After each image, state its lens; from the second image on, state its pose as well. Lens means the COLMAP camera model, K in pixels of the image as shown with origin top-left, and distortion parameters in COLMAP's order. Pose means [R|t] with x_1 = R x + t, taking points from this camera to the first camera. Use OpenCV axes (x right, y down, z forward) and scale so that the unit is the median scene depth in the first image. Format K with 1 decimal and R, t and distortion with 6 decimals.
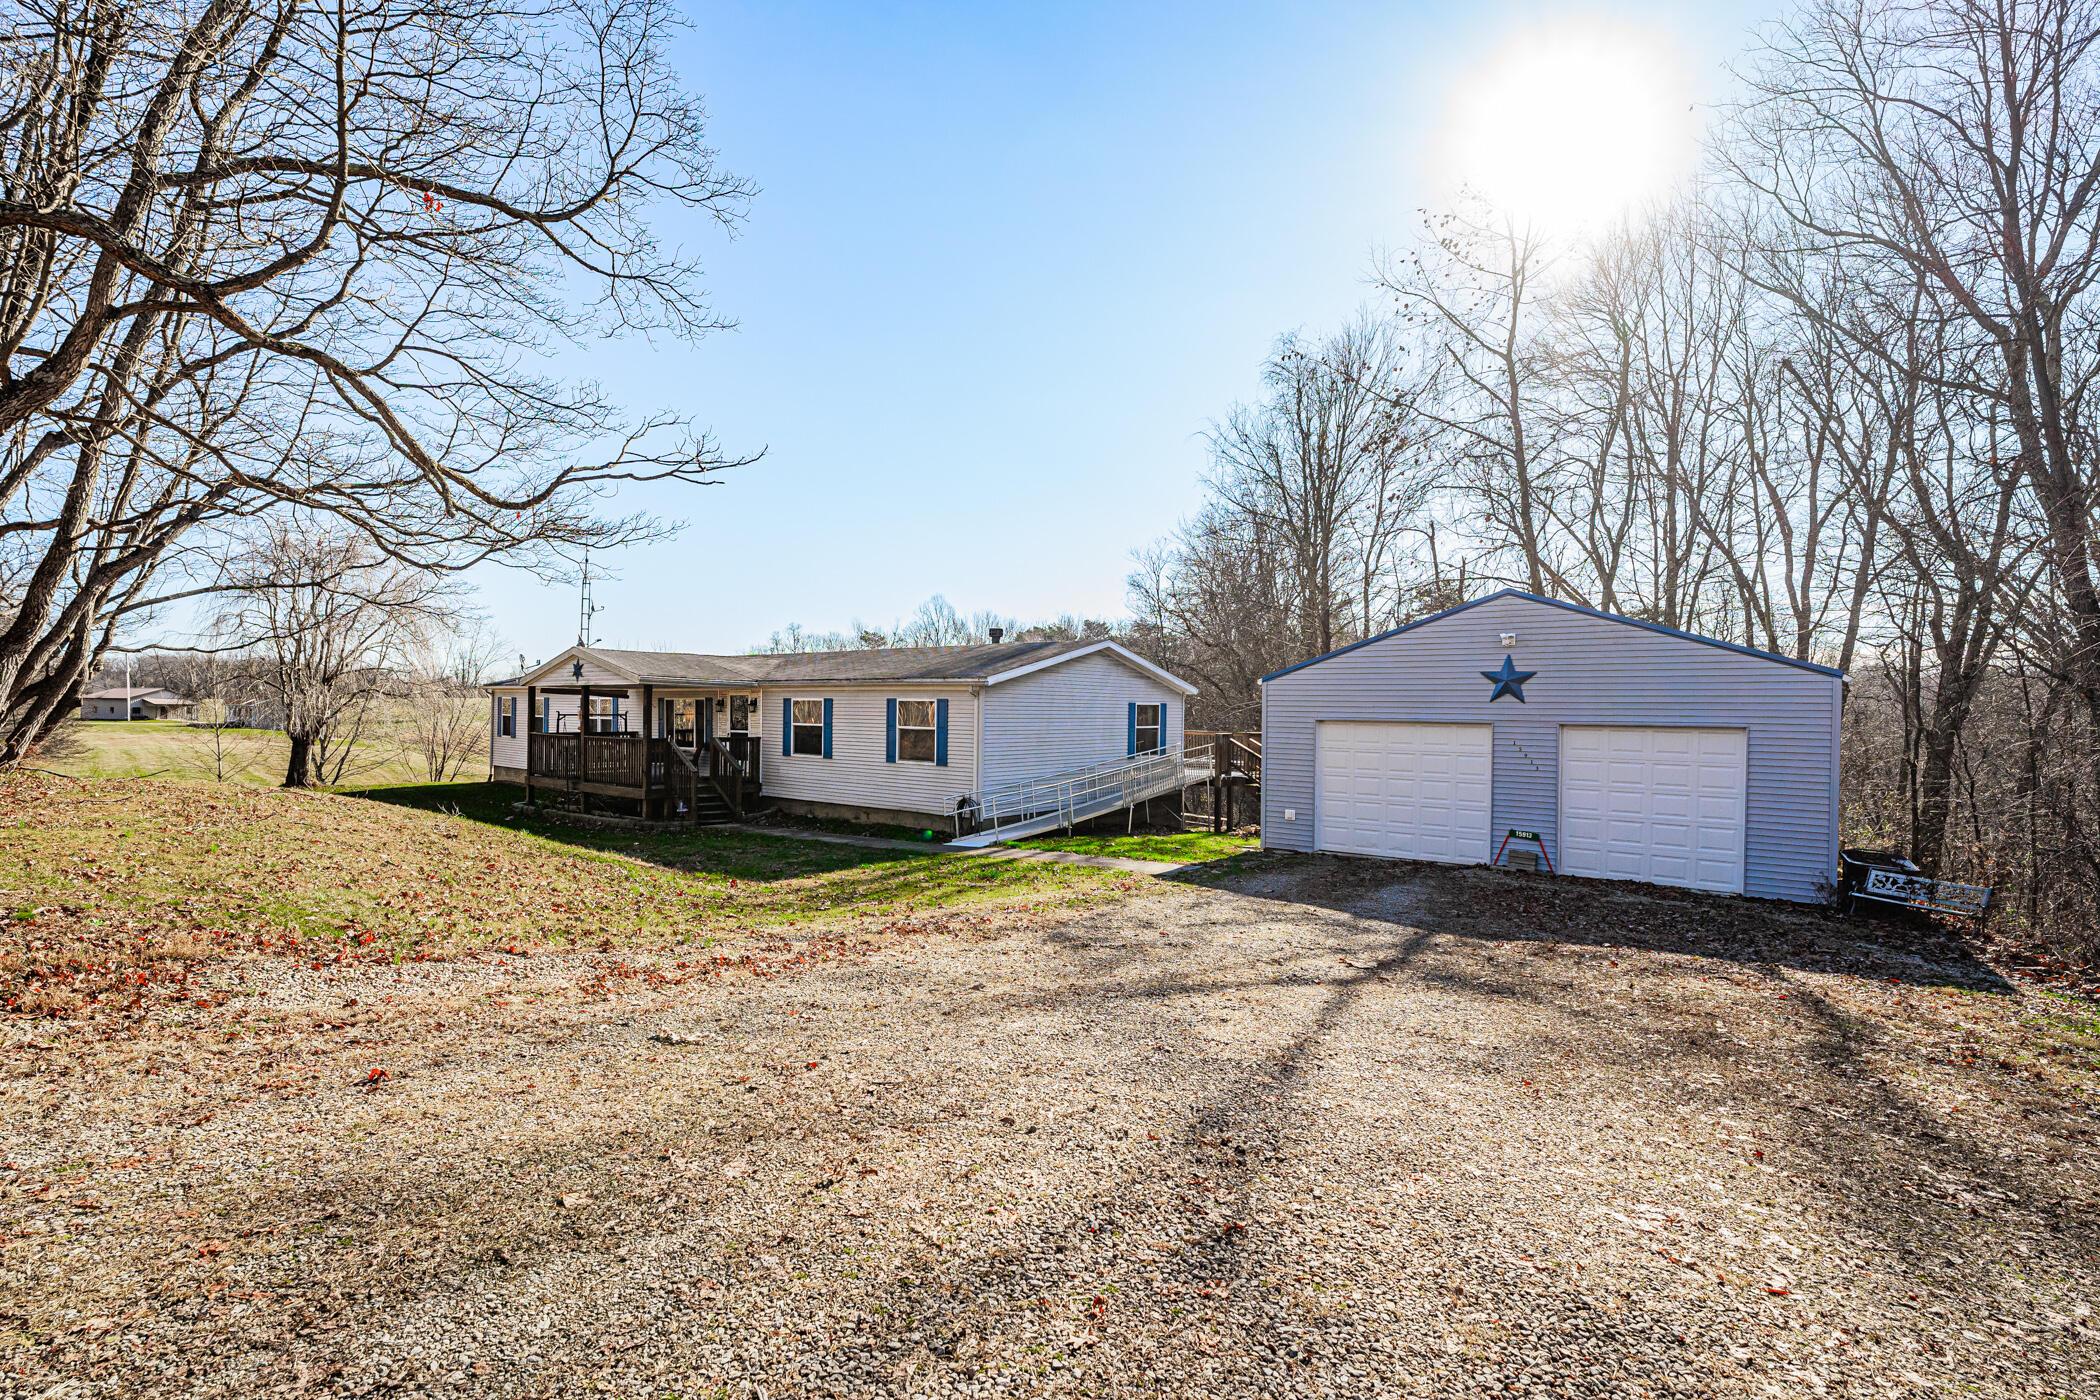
lens RADIAL K [[933.3, 0, 1045.9], [0, 933.3, 710.9], [0, 0, 1]] dist [-0.014100, -0.000307]
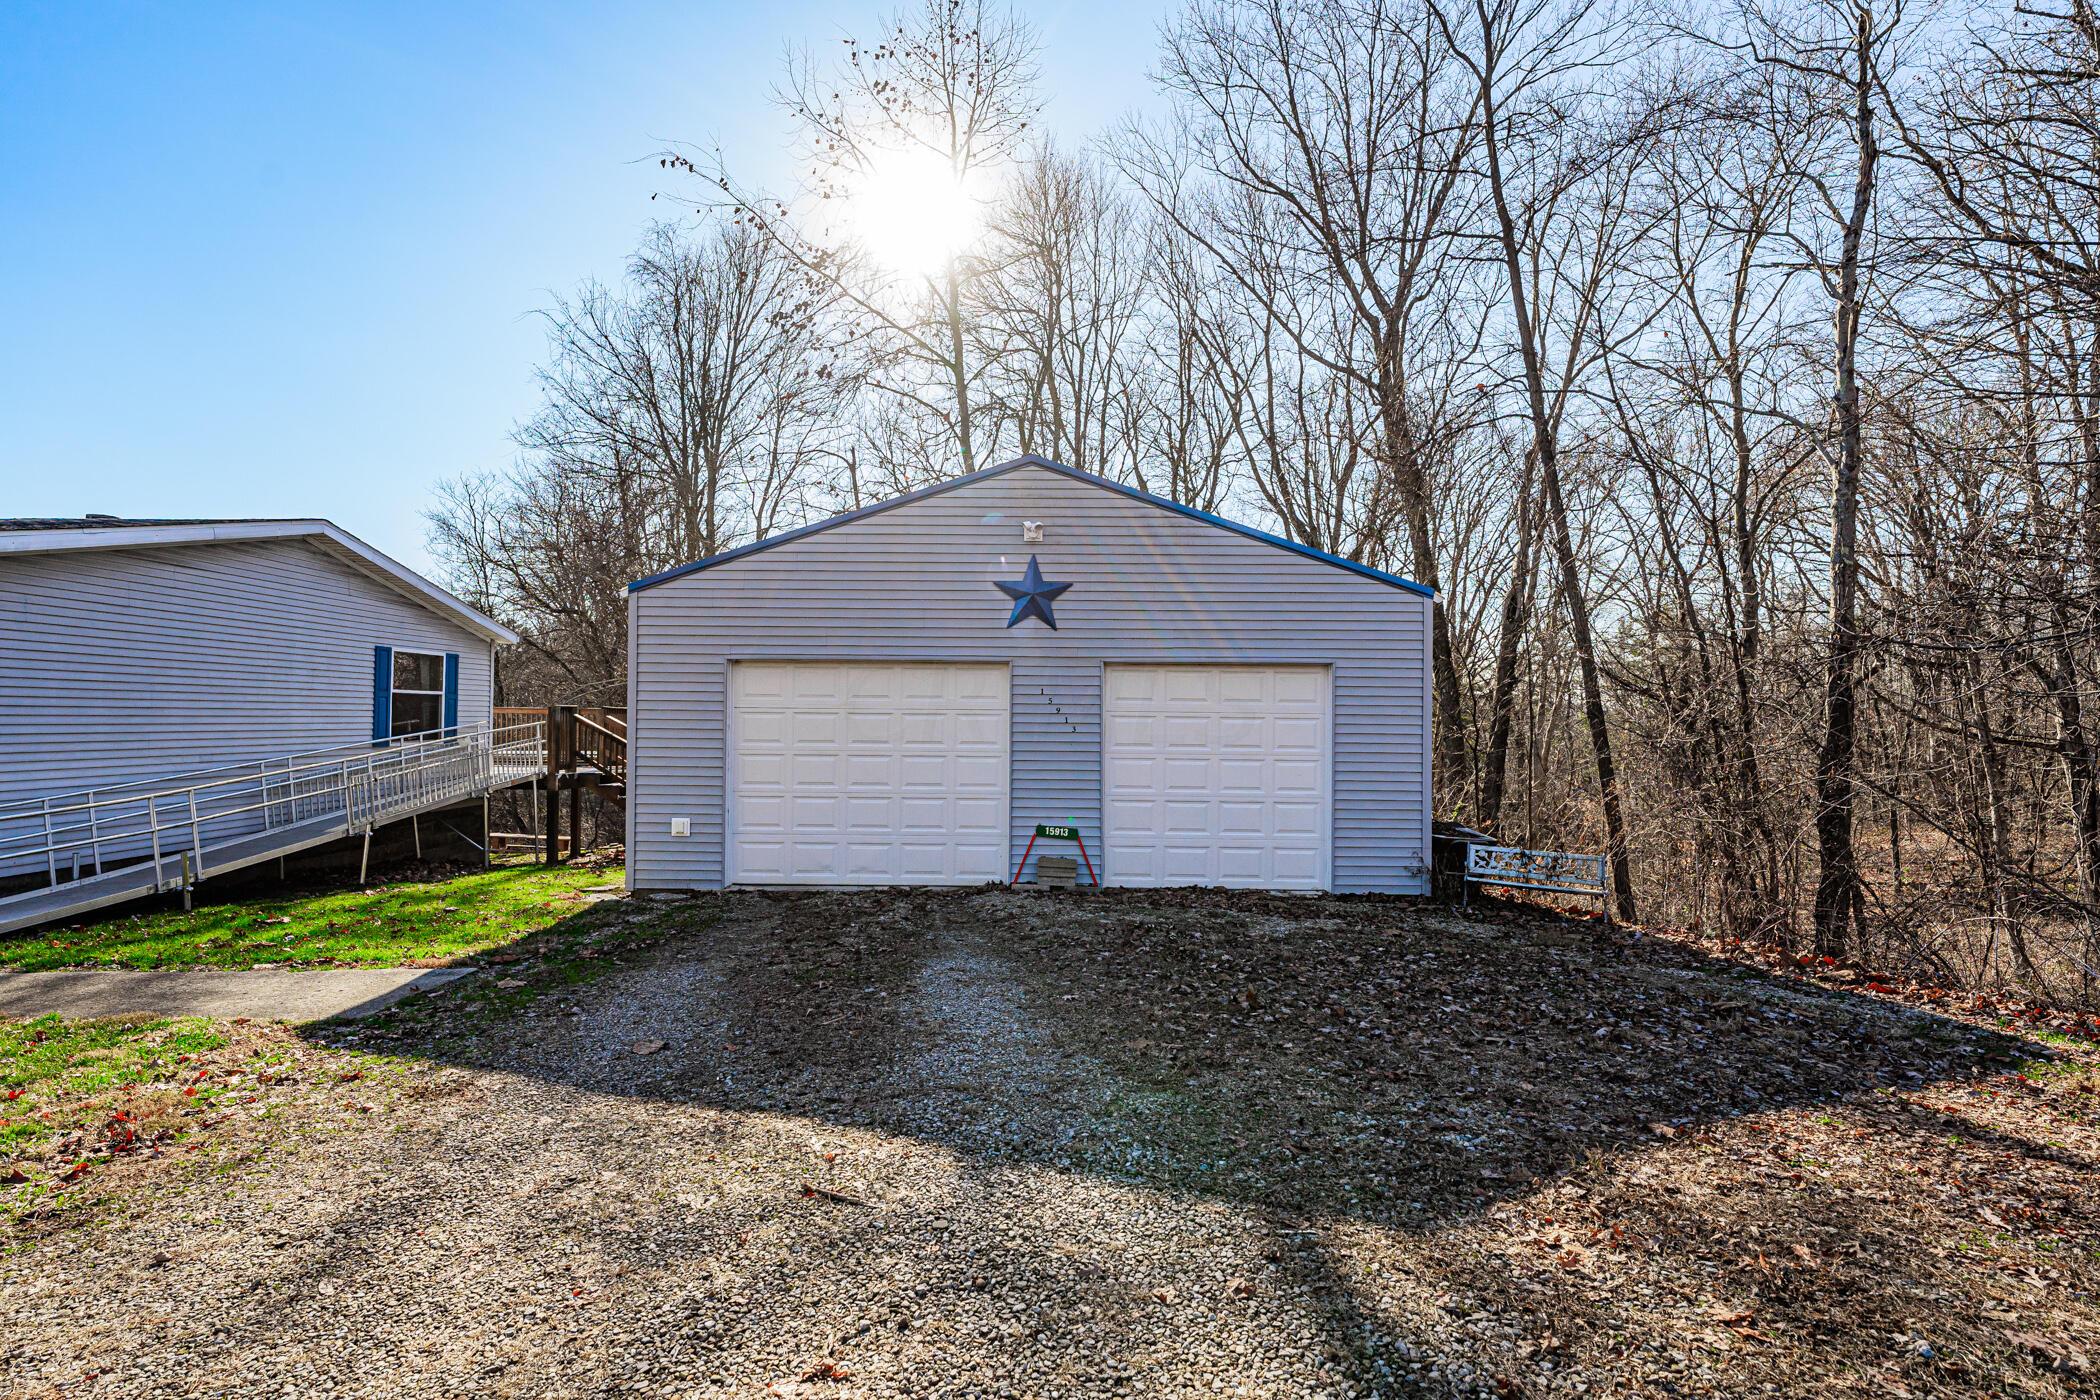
lens RADIAL K [[933.3, 0, 1043.4], [0, 933.3, 702.9], [0, 0, 1]] dist [-0.014100, -0.000307]
pose [[0.796481, 0.004554, 0.604646, 0.079090], [0.003279, 0.999924, -0.011851, 0.035954], [-0.604655, 0.011422, 0.796406, 0.345156]]
